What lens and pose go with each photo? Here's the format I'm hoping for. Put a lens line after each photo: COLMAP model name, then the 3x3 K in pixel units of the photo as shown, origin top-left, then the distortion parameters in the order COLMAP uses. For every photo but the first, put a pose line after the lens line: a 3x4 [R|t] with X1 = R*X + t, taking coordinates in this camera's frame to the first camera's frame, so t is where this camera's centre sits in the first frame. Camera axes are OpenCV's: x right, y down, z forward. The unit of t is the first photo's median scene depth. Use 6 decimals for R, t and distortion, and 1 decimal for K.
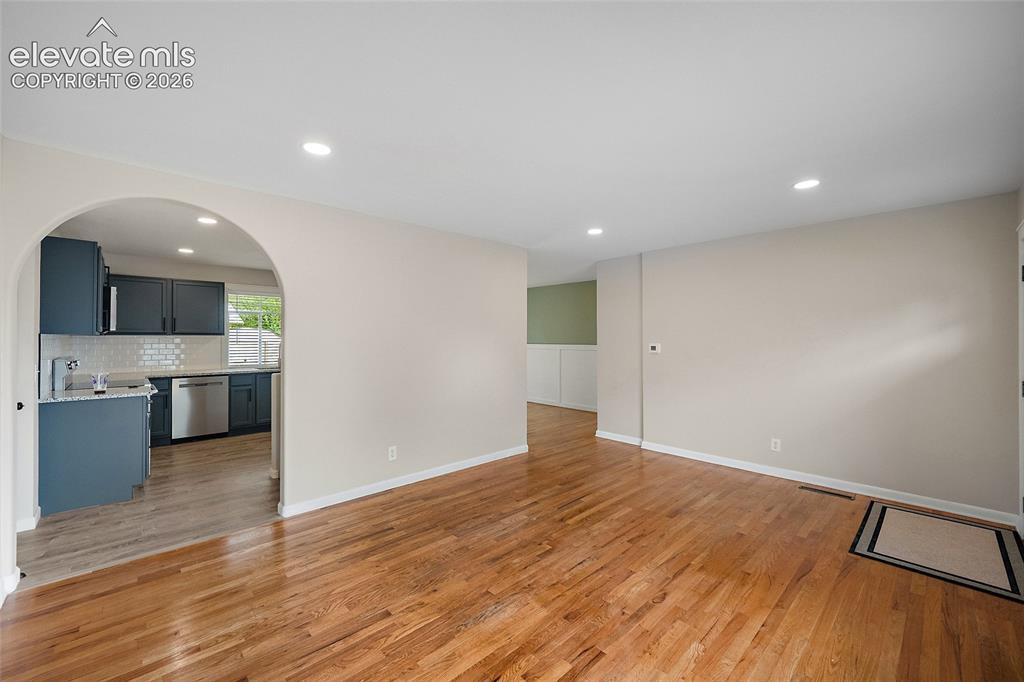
lens RADIAL K [[407.2, 0, 509.6], [0, 407.2, 332.7], [0, 0, 1]] dist [-0.000653, -0.000215]
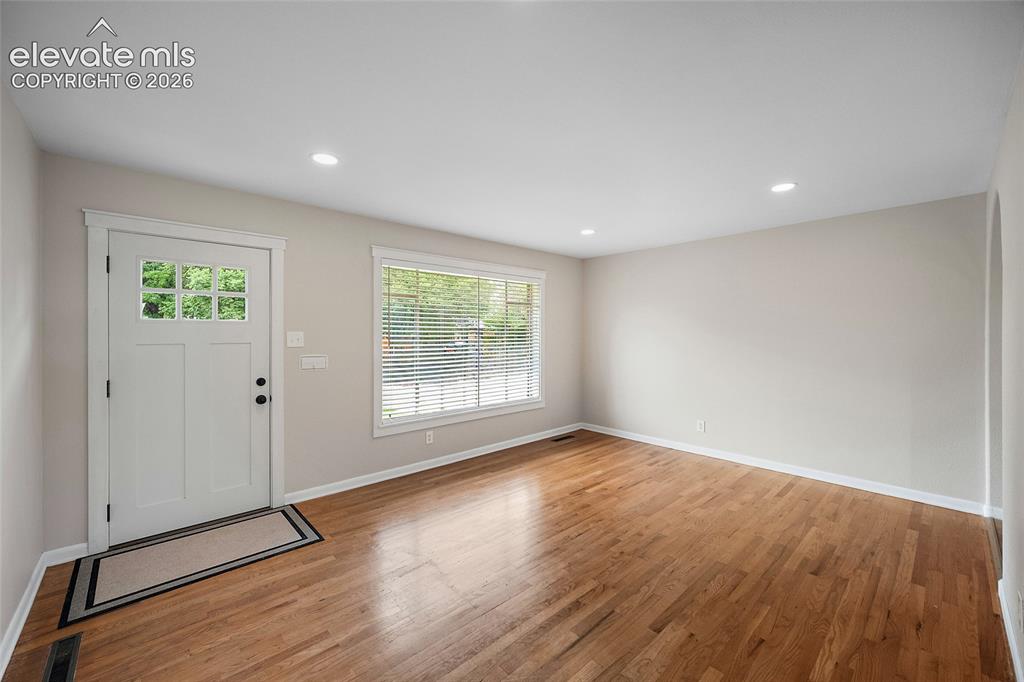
lens RADIAL K [[404.8, 0, 510.9], [0, 404.8, 339.0], [0, 0, 1]] dist [-0.000507, 0.000059]
pose [[-0.999866, -0.002760, 0.016114, 0.303969], [-0.002680, 0.999984, 0.004994, 0.012919], [-0.016127, 0.004950, -0.999858, 1.841166]]
